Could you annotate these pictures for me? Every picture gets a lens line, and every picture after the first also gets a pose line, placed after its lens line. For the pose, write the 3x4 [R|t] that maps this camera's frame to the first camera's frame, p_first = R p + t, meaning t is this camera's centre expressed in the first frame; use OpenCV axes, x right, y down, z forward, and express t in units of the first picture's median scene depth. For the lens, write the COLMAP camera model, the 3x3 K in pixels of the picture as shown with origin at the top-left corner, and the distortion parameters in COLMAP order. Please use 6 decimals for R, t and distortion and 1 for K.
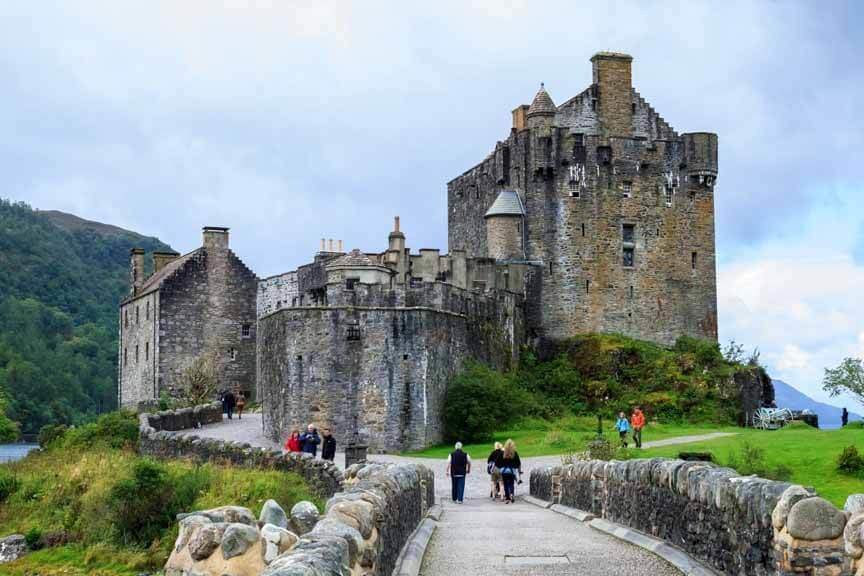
lens RADIAL K [[1240.7, 0, 432.0], [0, 1240.7, 288.0], [0, 0, 1]] dist [-0.041096, -0.005623]
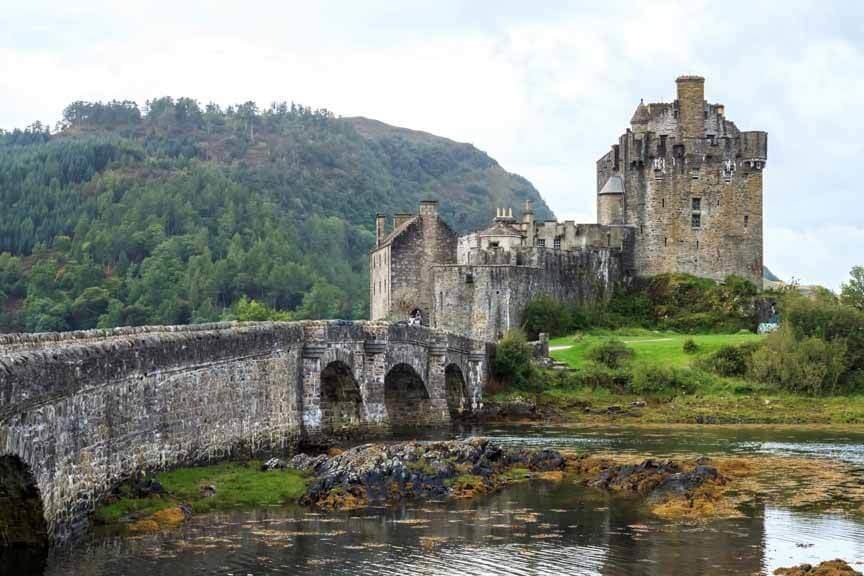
lens RADIAL K [[1487.8, 0, 432.0], [0, 1487.8, 288.0], [0, 0, 1]] dist [0.002208, 0.101470]
pose [[0.968327, -0.003548, -0.249662, 0.291610], [0.019360, 0.997956, 0.060909, -0.057940], [0.248936, -0.063813, 0.966416, -0.765265]]
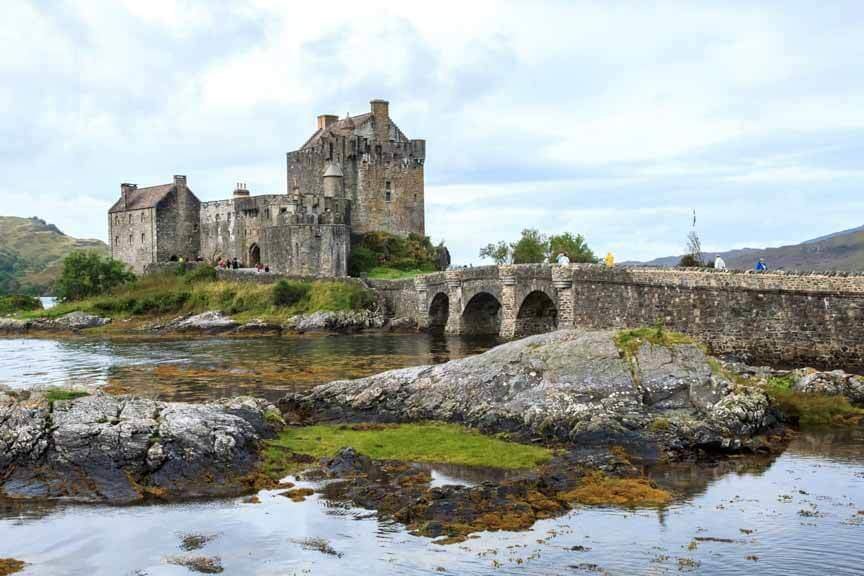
lens RADIAL K [[1063.7, 0, 432.0], [0, 1063.7, 288.0], [0, 0, 1]] dist [-0.074251, 0.000015]
pose [[0.941487, -0.011542, 0.336853, -0.400975], [-0.025084, 0.994243, 0.104175, -0.061598], [-0.336116, -0.106529, 0.935777, -0.799181]]
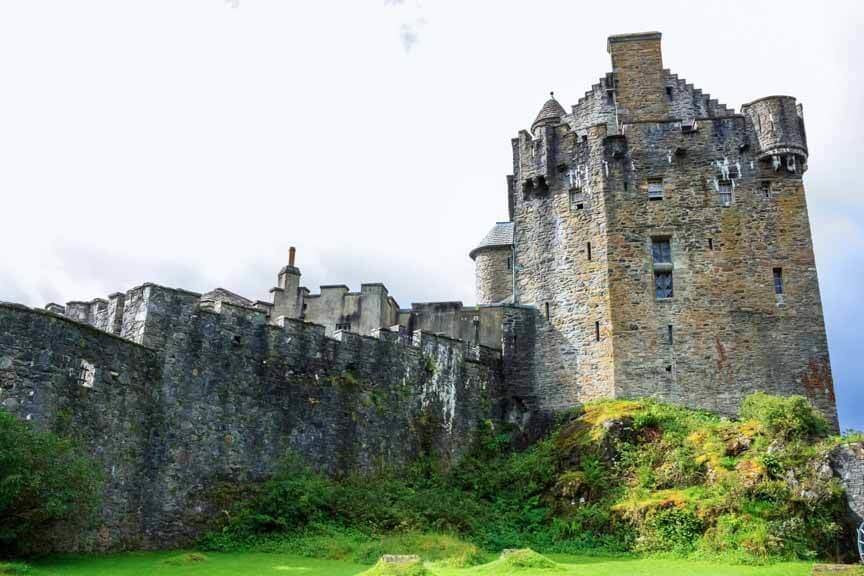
lens RADIAL K [[729.5, 0, 420.6], [0, 729.5, 286.8], [0, 0, 1]] dist [-0.169639, 0.148177]
pose [[0.874451, -0.123294, -0.469185, 0.222122], [0.017647, 0.974608, -0.223221, 0.059306], [0.484794, 0.186916, 0.854422, 0.605357]]
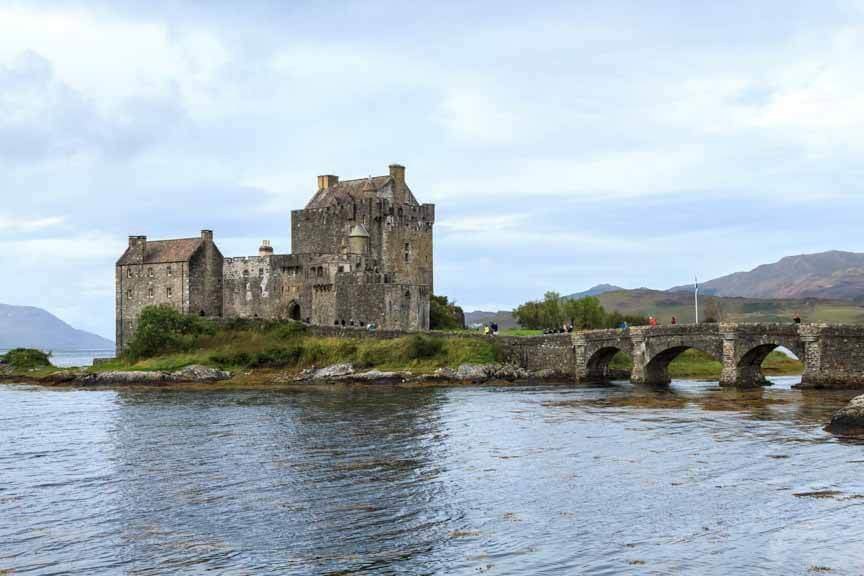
lens RADIAL K [[1171.4, 0, 432.0], [0, 1171.4, 288.0], [0, 0, 1]] dist [-0.032281, -0.043421]
pose [[0.818917, 0.025952, 0.573326, -1.031566], [-0.058154, 0.997588, 0.037908, -0.053084], [-0.570959, -0.064385, 0.818450, -0.793216]]
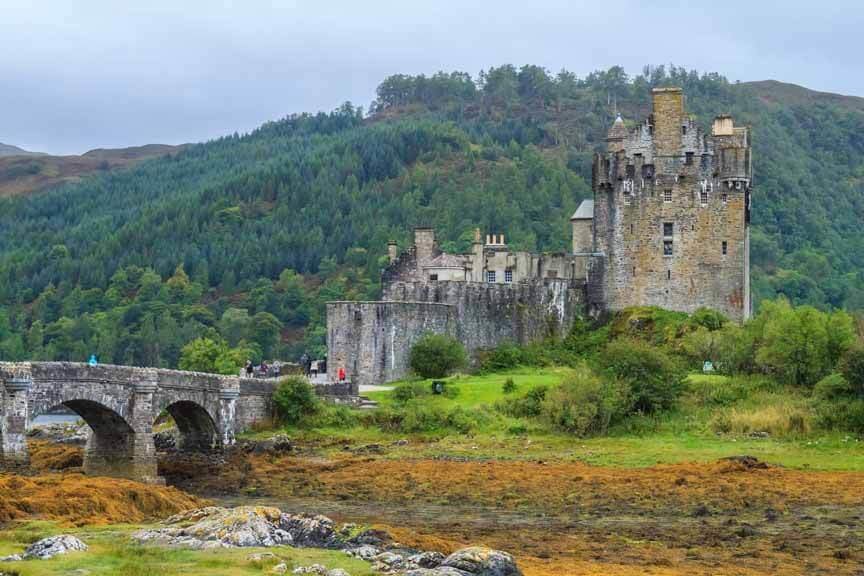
lens RADIAL K [[2004.1, 0, 432.0], [0, 2004.1, 288.0], [0, 0, 1]] dist [0.072039, -0.000460]
pose [[0.879354, -0.014287, -0.475954, 0.944519], [0.039697, 0.998270, 0.043377, -0.084055], [0.474510, -0.057037, 0.878400, -0.987830]]
